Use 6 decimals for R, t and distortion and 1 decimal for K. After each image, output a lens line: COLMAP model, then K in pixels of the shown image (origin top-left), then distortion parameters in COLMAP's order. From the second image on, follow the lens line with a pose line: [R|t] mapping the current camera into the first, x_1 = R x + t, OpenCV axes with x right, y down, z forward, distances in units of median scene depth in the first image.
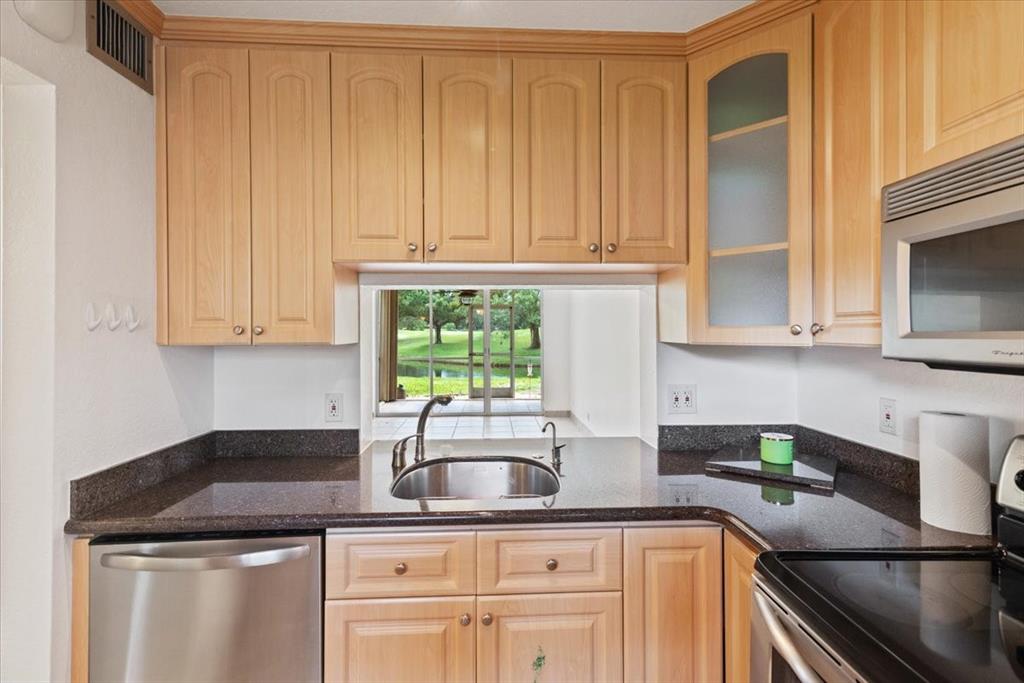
lens RADIAL K [[480.0, 0, 513.9], [0, 480.0, 335.3], [0, 0, 1]] dist [0.020814, -0.000003]
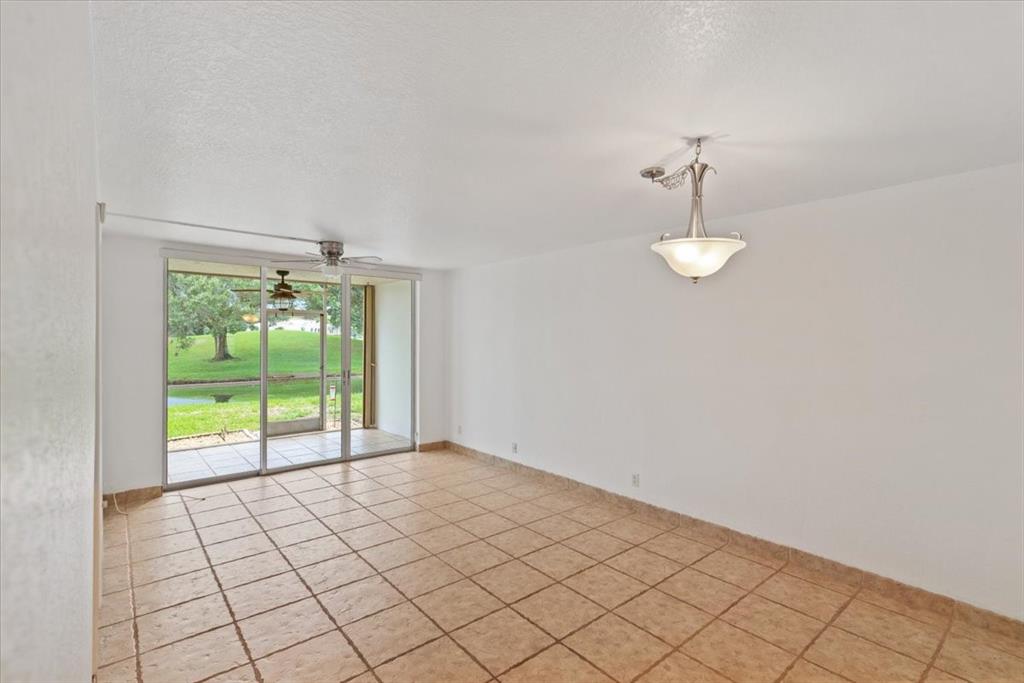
lens RADIAL K [[480.0, 0, 507.7], [0, 480.0, 342.8], [0, 0, 1]] dist [0.020814, -0.000003]
pose [[0.801379, 0.000344, 0.598157, -0.062901], [-0.001496, 0.999998, 0.001430, -0.003669], [-0.598155, -0.002041, 0.801378, 0.052232]]
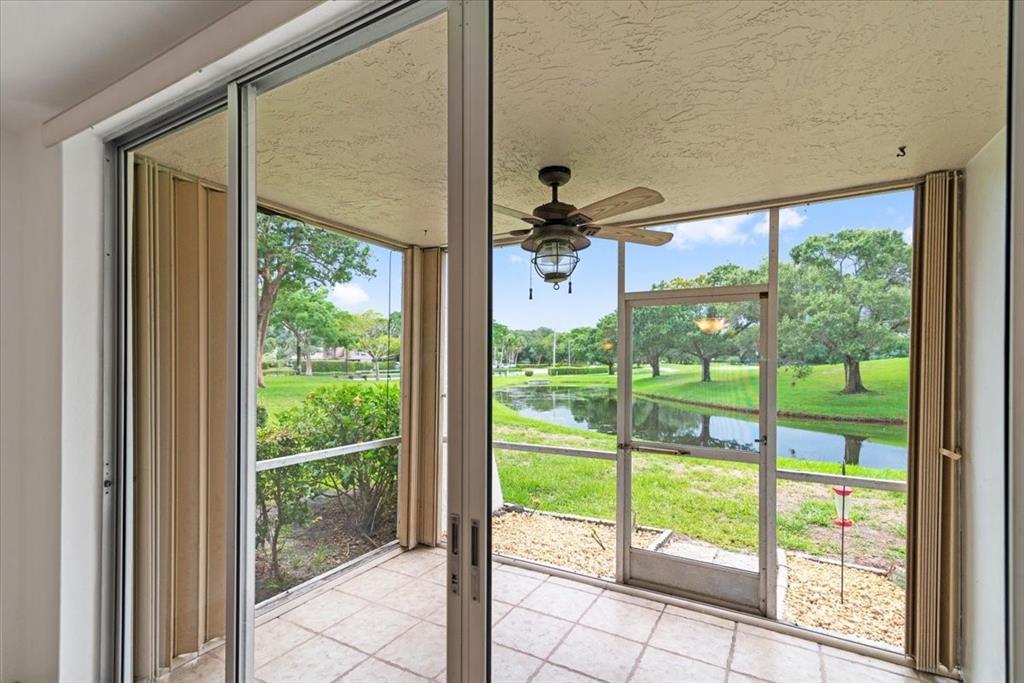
lens RADIAL K [[480.0, 0, 521.3], [0, 480.0, 366.9], [0, 0, 1]] dist [0.020814, -0.000003]
pose [[0.850530, 0.009153, -0.525848, 0.006034], [-0.011418, 0.999934, -0.001063, -0.003224], [0.525803, 0.006908, 0.850578, 0.184463]]
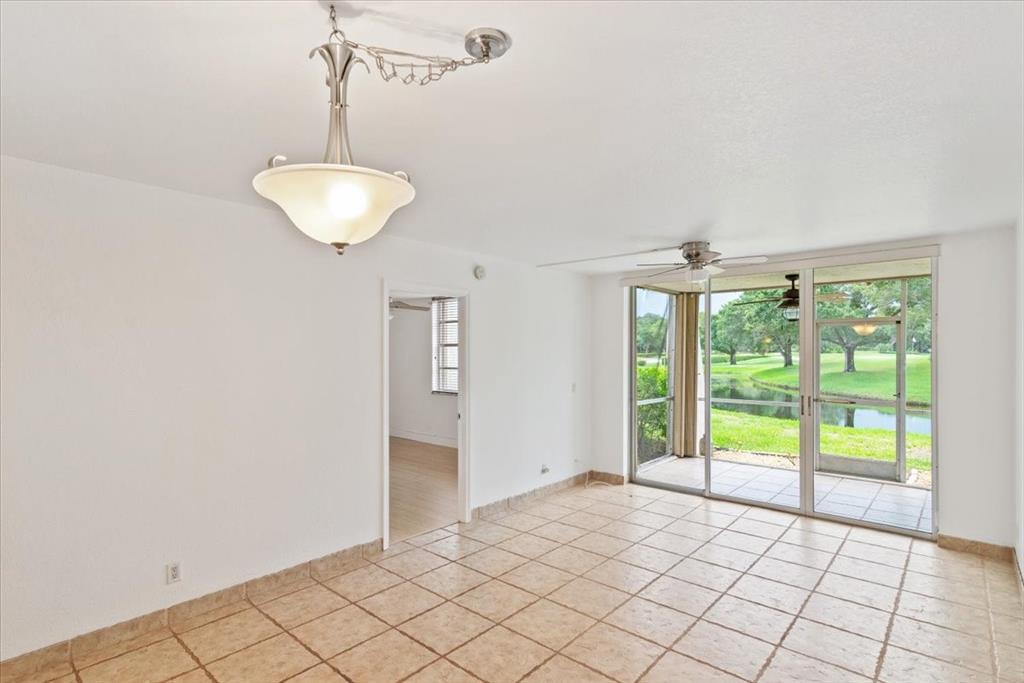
lens RADIAL K [[507.5, 0, 507.0], [0, 507.5, 354.3], [0, 0, 1]] dist [0.002189, -0.000077]
pose [[0.713152, 0.007424, -0.700970, 0.023062], [-0.011323, 0.999935, -0.000929, -0.003710], [0.700918, 0.008599, 0.713190, 0.068002]]
